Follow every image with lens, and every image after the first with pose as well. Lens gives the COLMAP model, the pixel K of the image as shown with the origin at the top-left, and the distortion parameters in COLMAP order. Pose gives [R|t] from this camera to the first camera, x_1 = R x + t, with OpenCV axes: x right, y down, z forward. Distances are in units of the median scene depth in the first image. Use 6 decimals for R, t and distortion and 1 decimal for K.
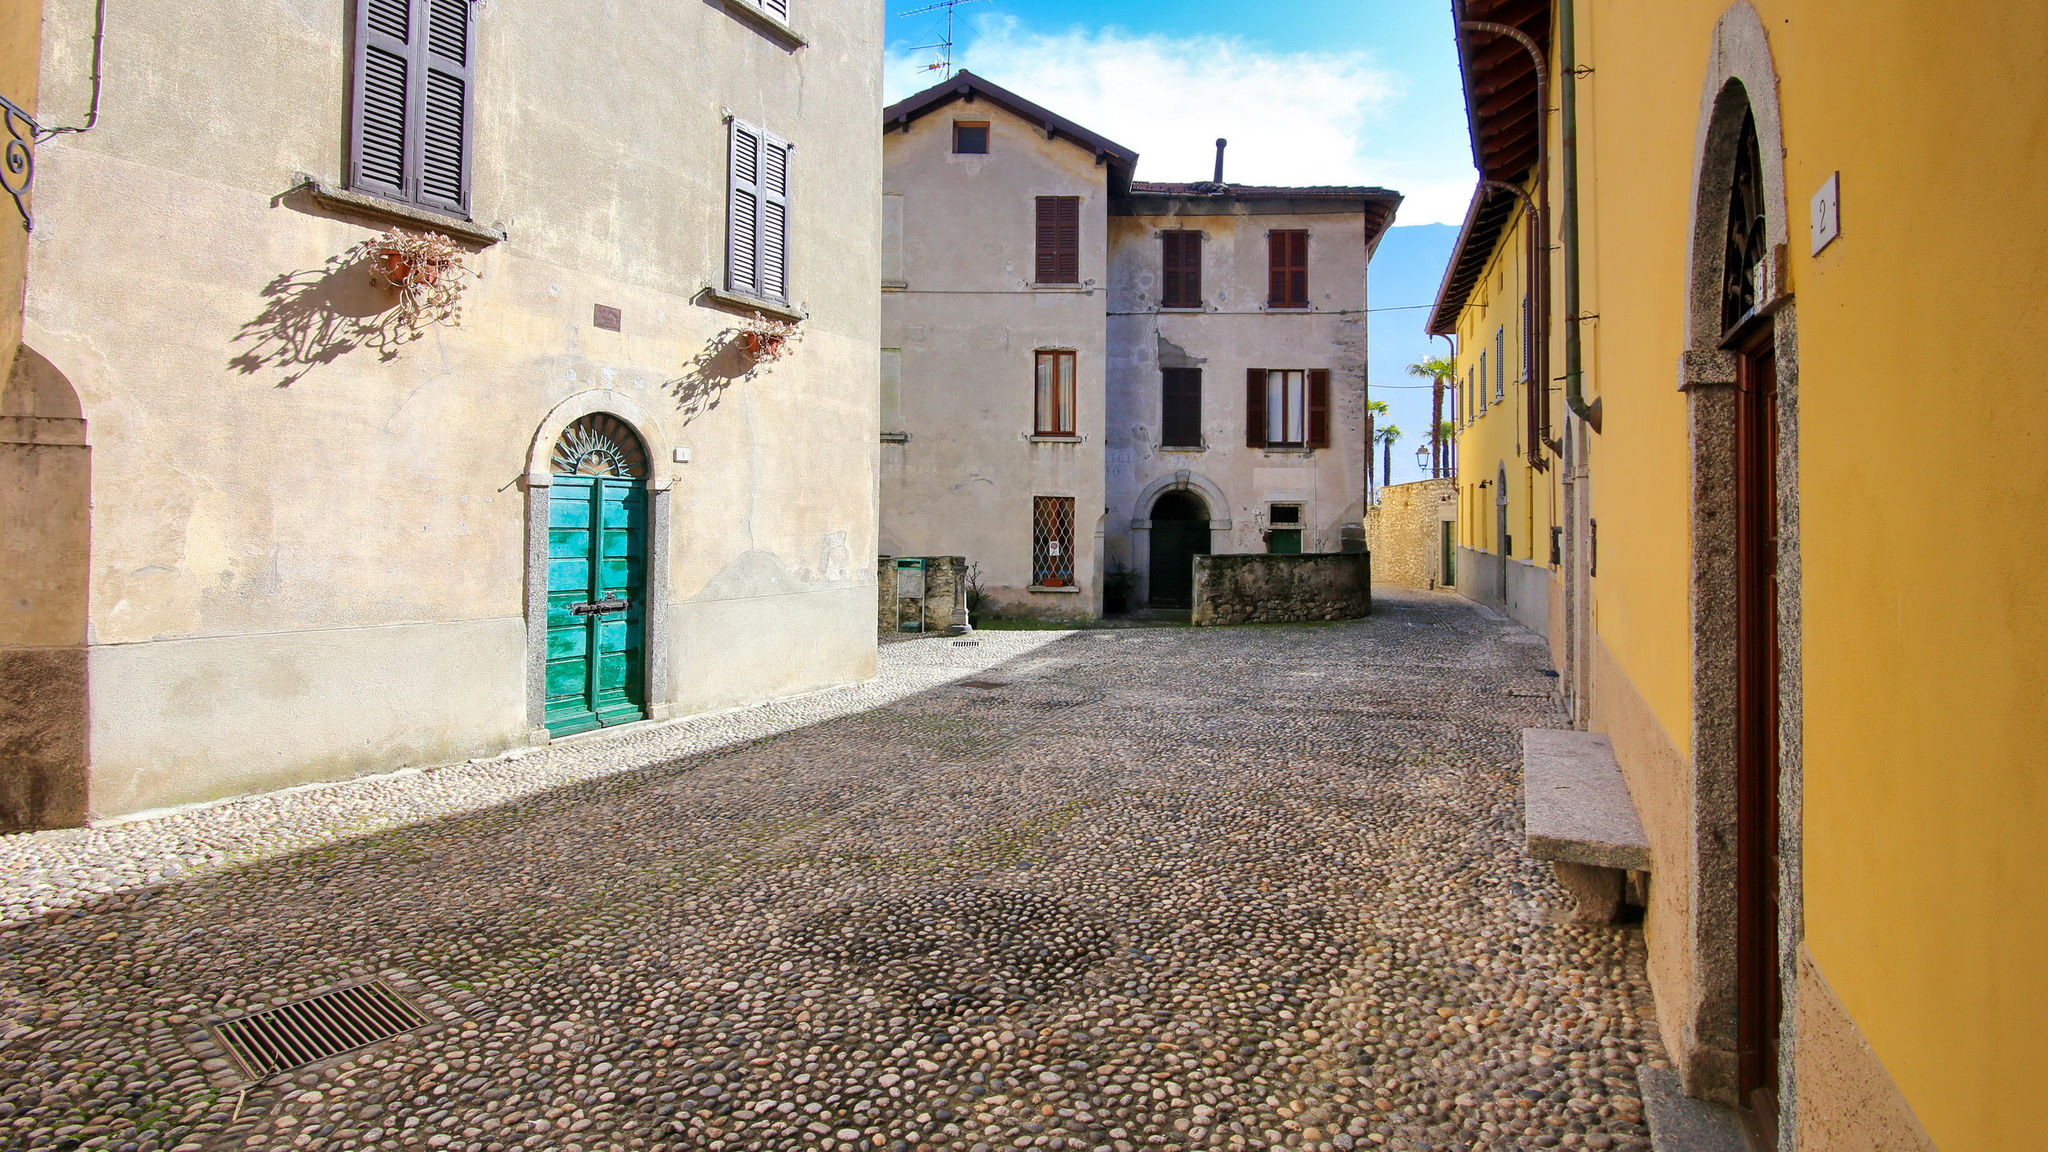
lens RADIAL K [[1083.3, 0, 1027.1], [0, 1083.3, 577.1], [0, 0, 1]] dist [0.003228, 0.000080]
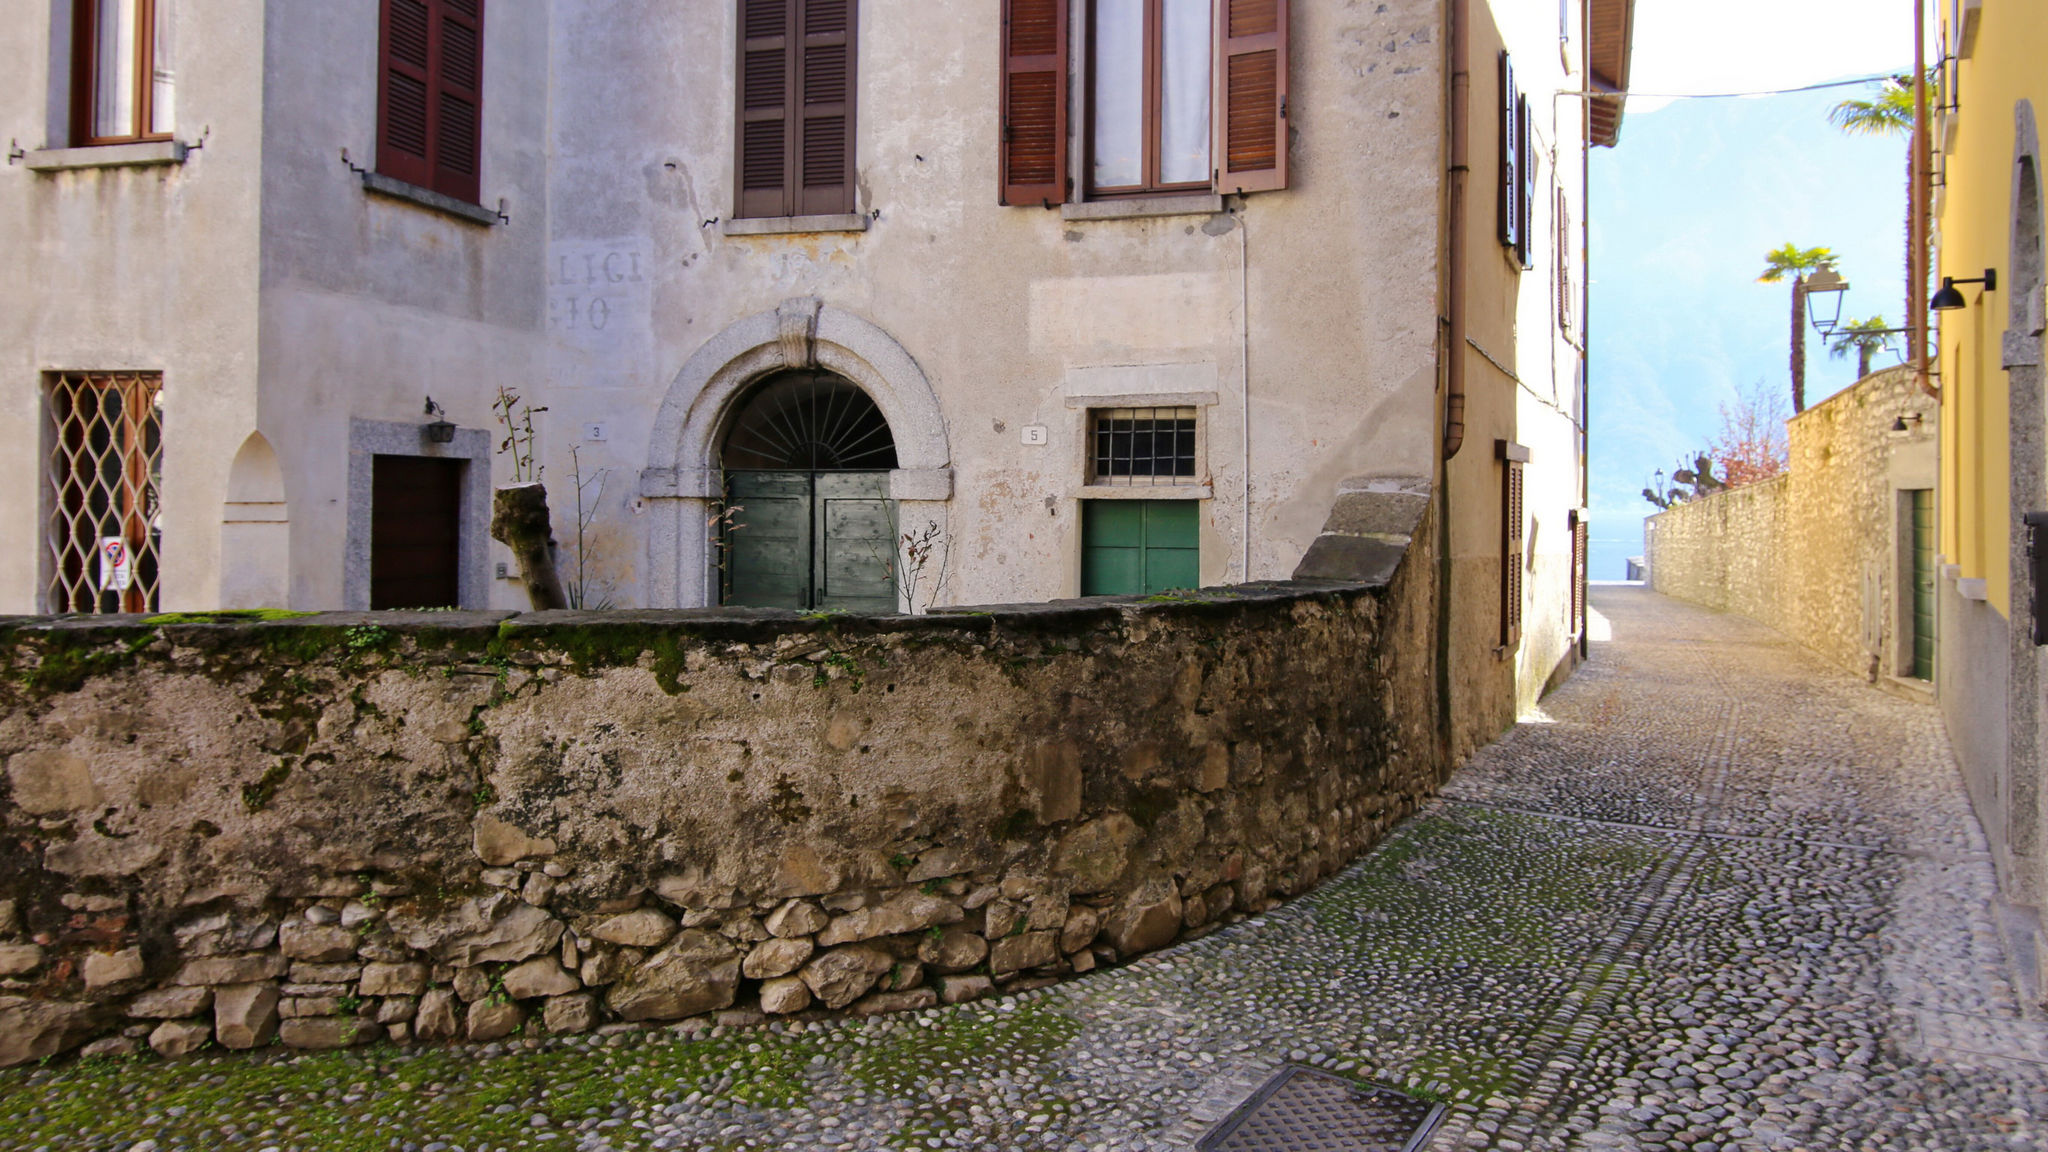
lens RADIAL K [[1407.1, 0, 1018.9], [0, 1407.1, 567.1], [0, 0, 1]] dist [-0.005339, -0.000966]
pose [[0.965140, 0.012388, -0.261441, 0.302106], [-0.016180, 0.999793, -0.012357, -0.022374], [0.261234, 0.016157, 0.965140, 0.650641]]
